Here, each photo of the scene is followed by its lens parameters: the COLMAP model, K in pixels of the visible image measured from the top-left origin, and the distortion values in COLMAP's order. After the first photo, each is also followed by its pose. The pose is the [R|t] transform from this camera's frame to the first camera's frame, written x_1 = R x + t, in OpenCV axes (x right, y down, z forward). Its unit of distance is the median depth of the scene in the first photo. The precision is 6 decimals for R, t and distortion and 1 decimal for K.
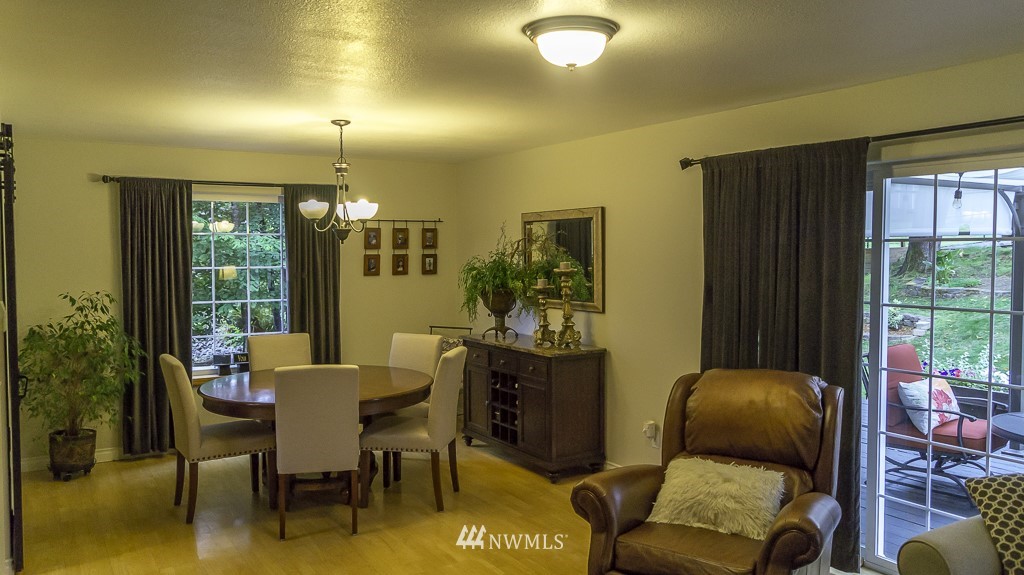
lens RADIAL K [[799.8, 0, 511.9], [0, 799.8, 284.0], [0, 0, 1]] dist [0.003424, 0.009350]
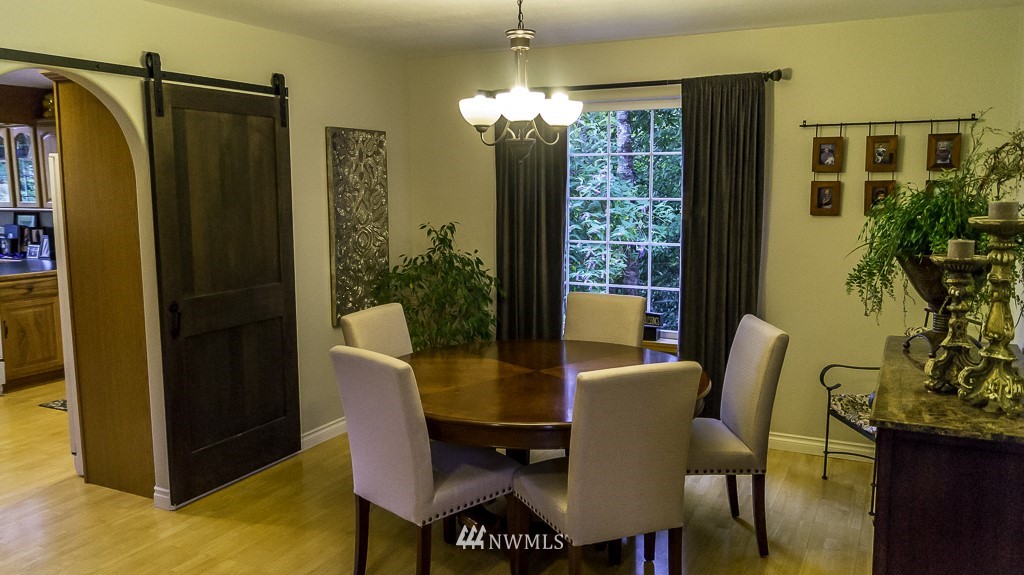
lens RADIAL K [[799.8, 0, 511.9], [0, 799.8, 284.0], [0, 0, 1]] dist [0.003424, 0.009350]
pose [[0.532119, 0.109231, -0.839594, 0.222083], [-0.032687, 0.993554, 0.108544, -0.017309], [0.846038, -0.030314, 0.532259, 0.464674]]
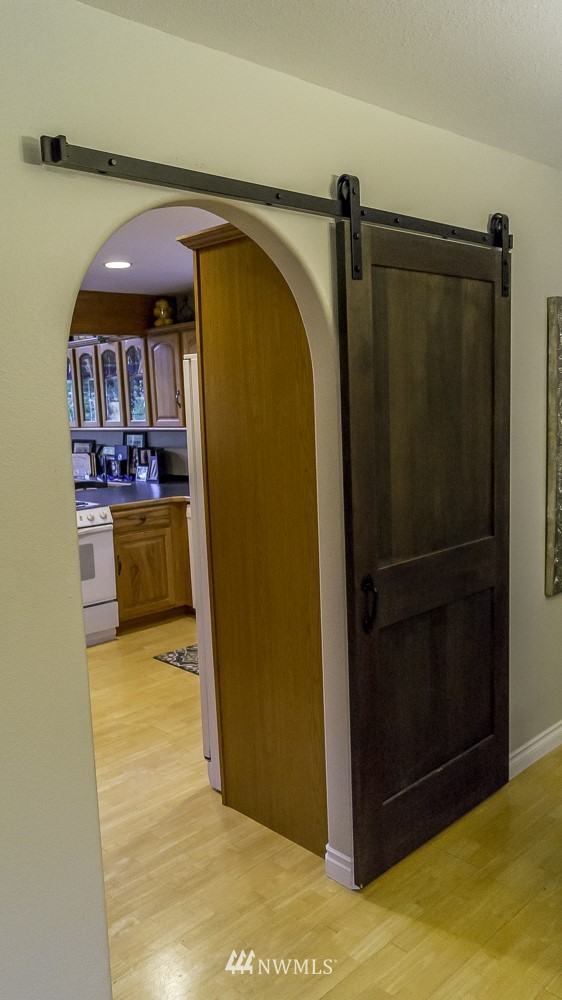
lens RADIAL K [[781.0, 0, 281.0], [0, 781.0, 500.0], [0, 0, 1]] dist [0.003424, 0.009350]
pose [[0.220556, 0.122254, -0.967682, -0.035945], [-0.002243, 0.992175, 0.124837, -0.012688], [0.975372, -0.025363, 0.219105, 0.450637]]
